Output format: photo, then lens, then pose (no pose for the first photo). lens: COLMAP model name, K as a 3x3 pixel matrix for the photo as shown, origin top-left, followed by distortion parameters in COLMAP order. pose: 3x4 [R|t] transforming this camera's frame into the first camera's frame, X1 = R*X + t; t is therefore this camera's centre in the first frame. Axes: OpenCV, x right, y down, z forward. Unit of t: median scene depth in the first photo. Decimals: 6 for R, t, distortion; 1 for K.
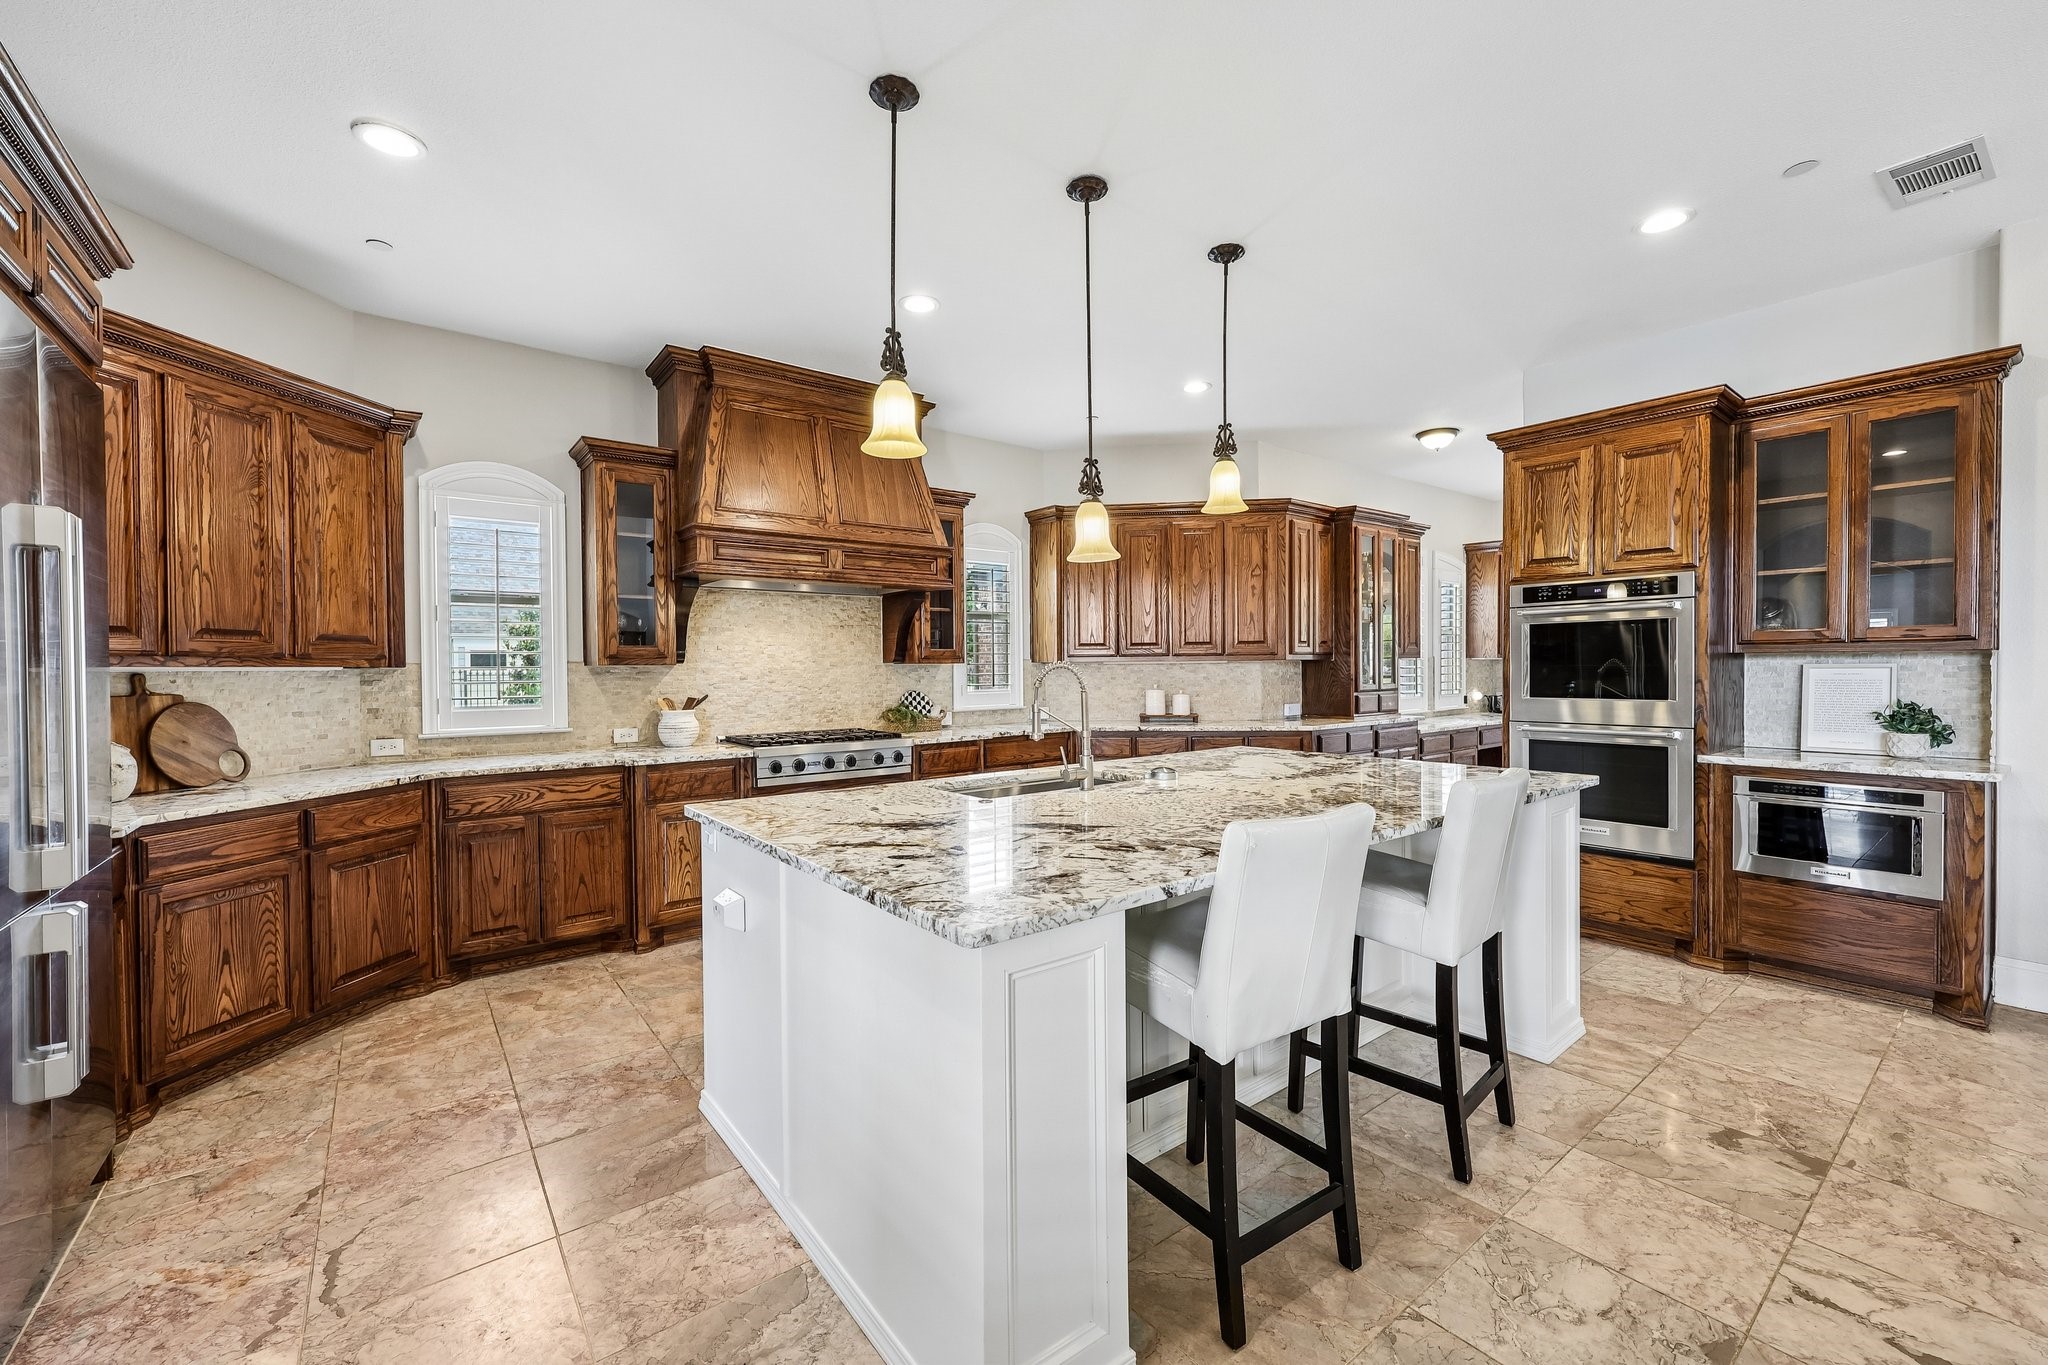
lens RADIAL K [[819.4, 0, 1025.2], [0, 819.4, 676.2], [0, 0, 1]] dist [0.000230, 0.000331]
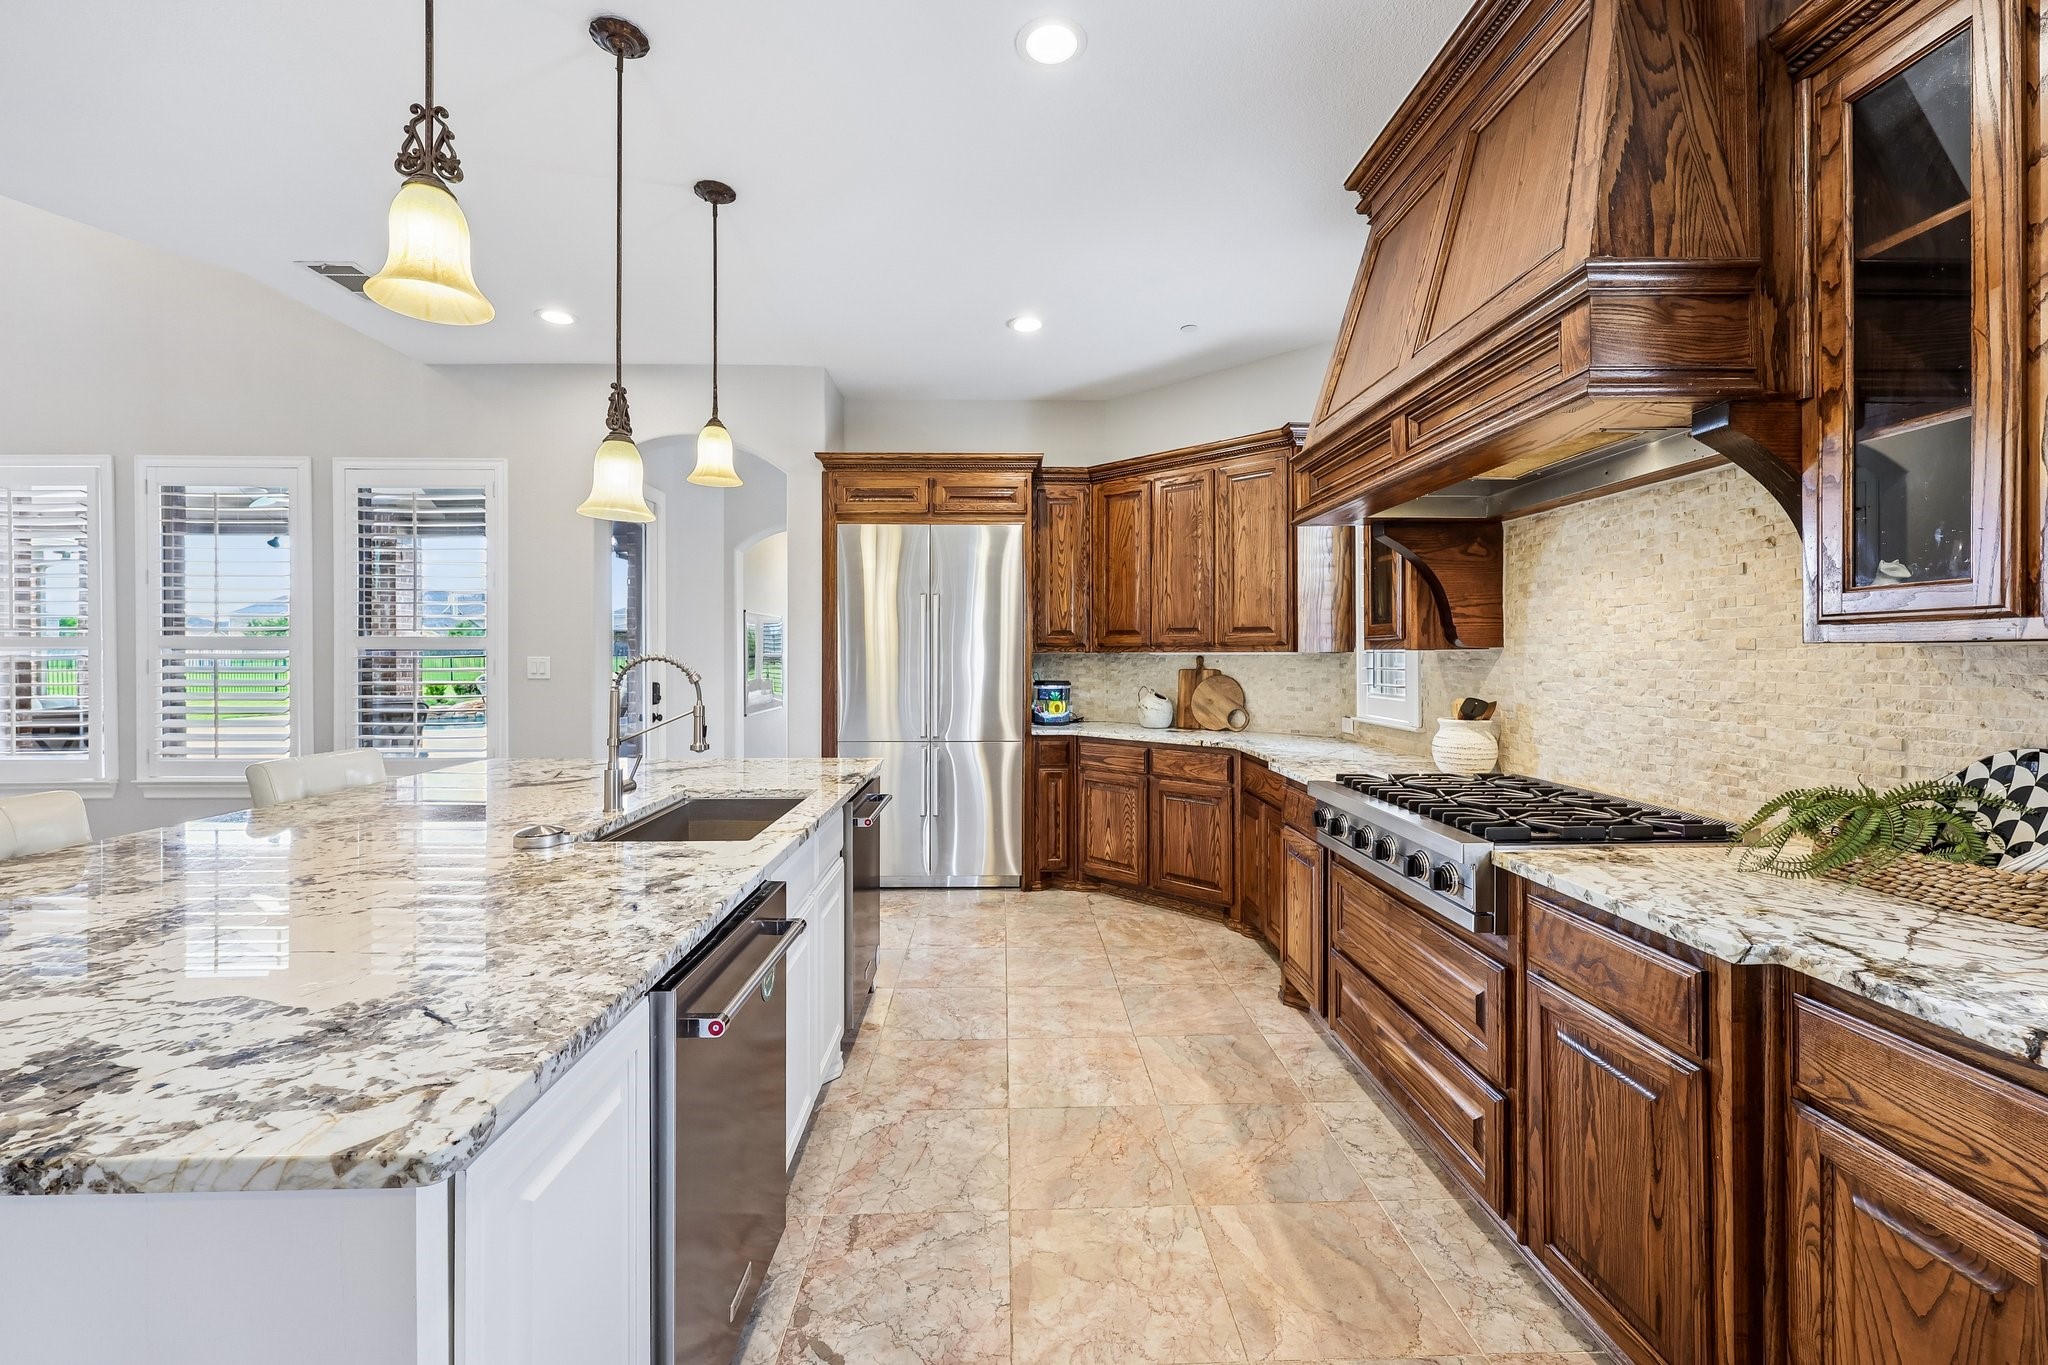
lens RADIAL K [[831.9, 0, 1034.0], [0, 831.9, 657.1], [0, 0, 1]] dist [0.000294, 0.000056]
pose [[-0.584032, 0.011588, -0.811648, 0.407990], [-0.001046, 0.999887, 0.015028, -0.022616], [0.811730, 0.009625, -0.583953, 1.484501]]
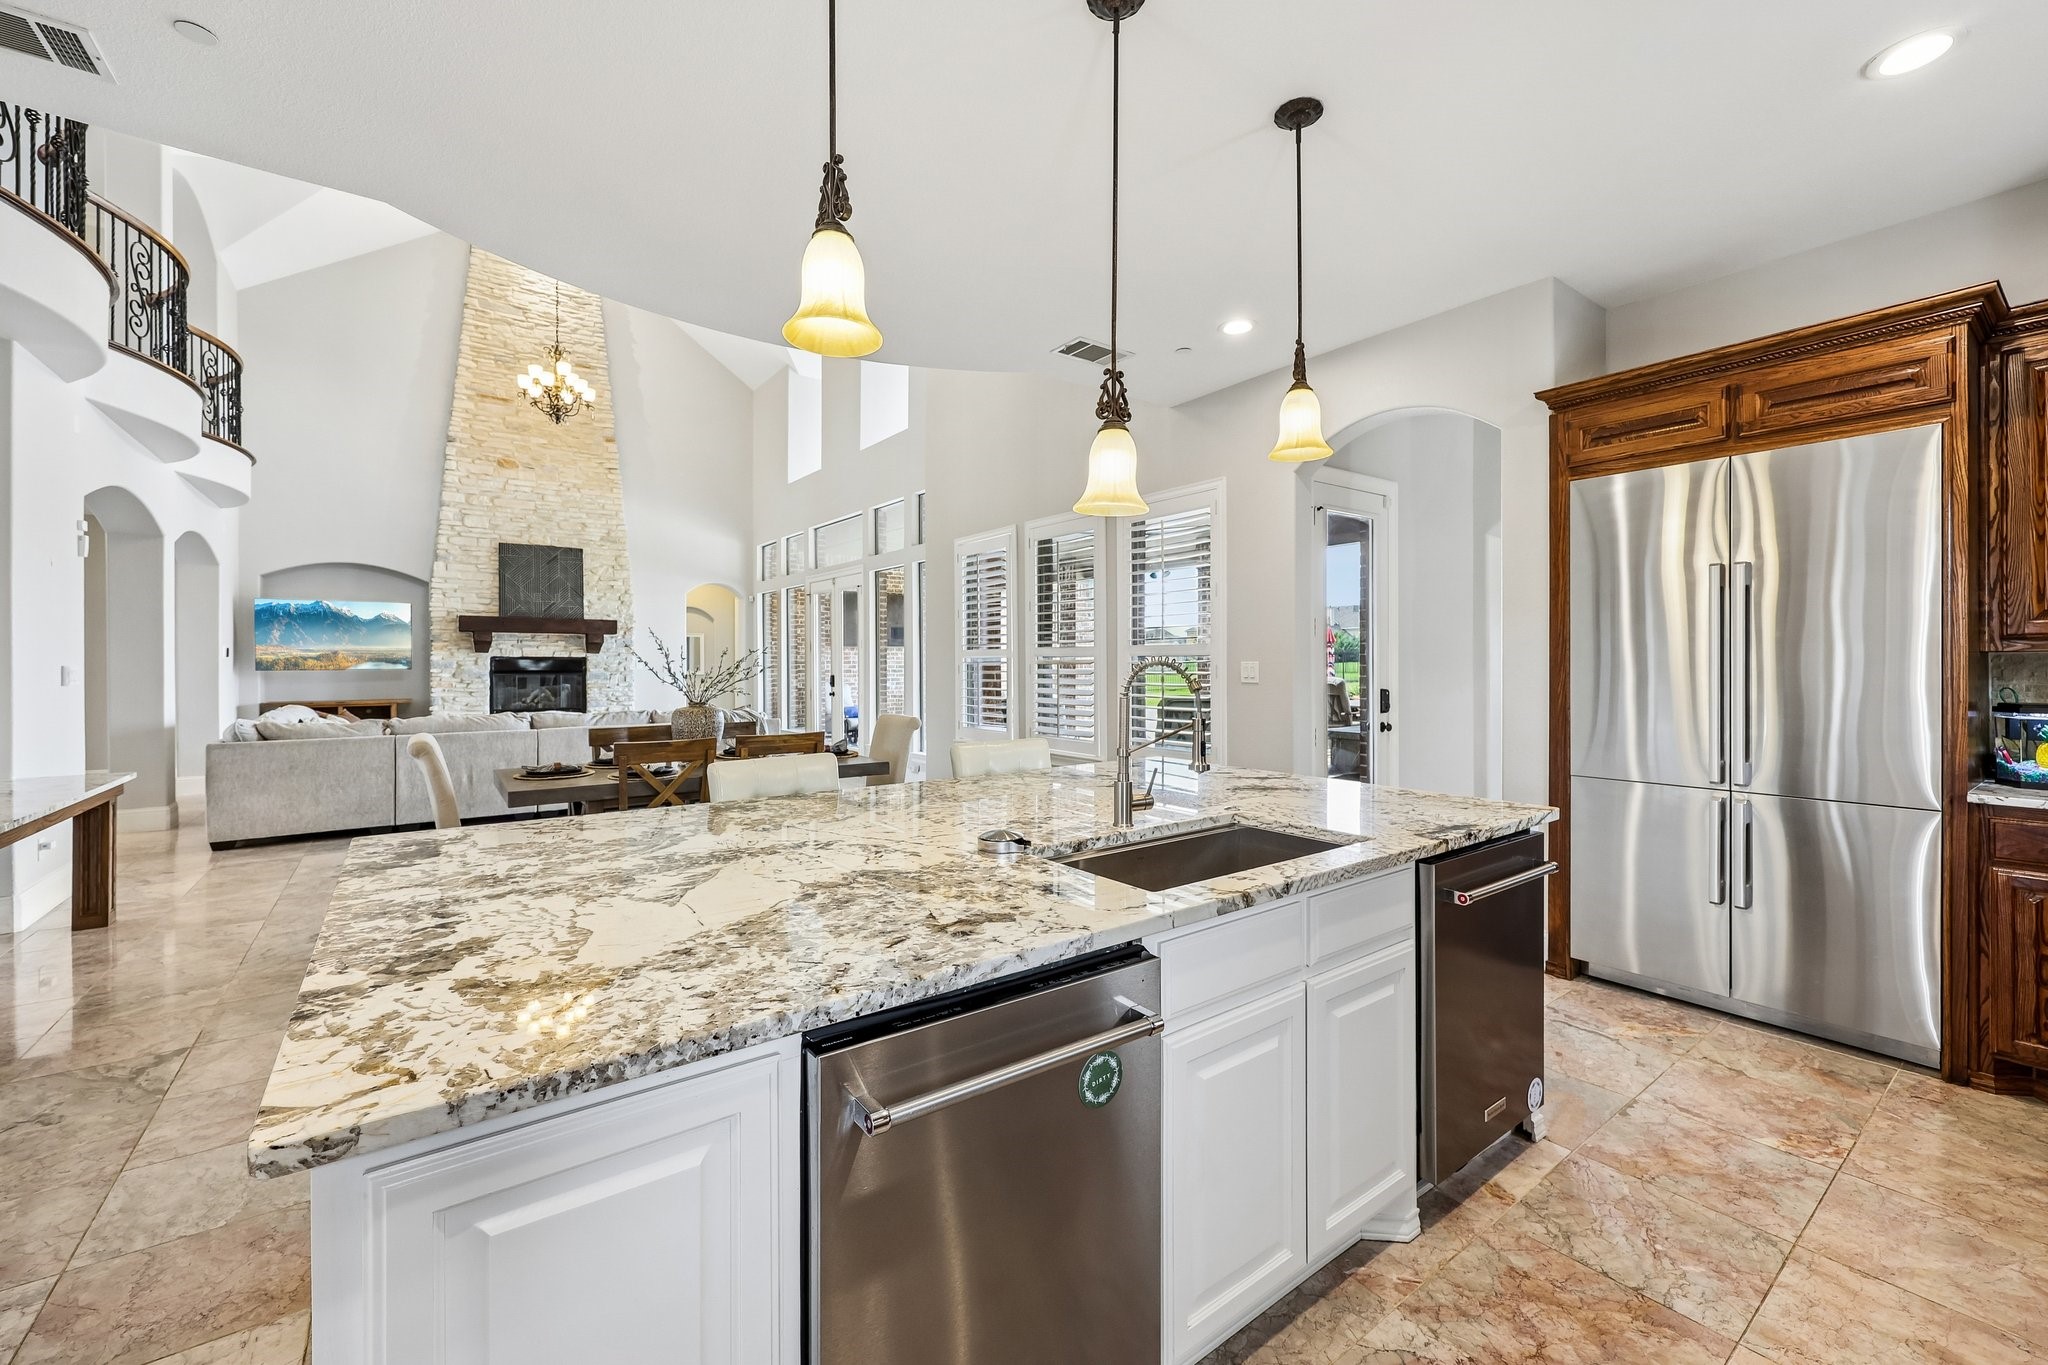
lens RADIAL K [[830.8, 0, 1021.3], [0, 830.8, 662.9], [0, 0, 1]] dist [-0.002205, 0.000288]
pose [[-0.999620, 0.013559, 0.024001, 0.124164], [0.013797, 0.999857, 0.009764, -0.018395], [-0.023866, 0.010091, -0.999664, 1.447519]]
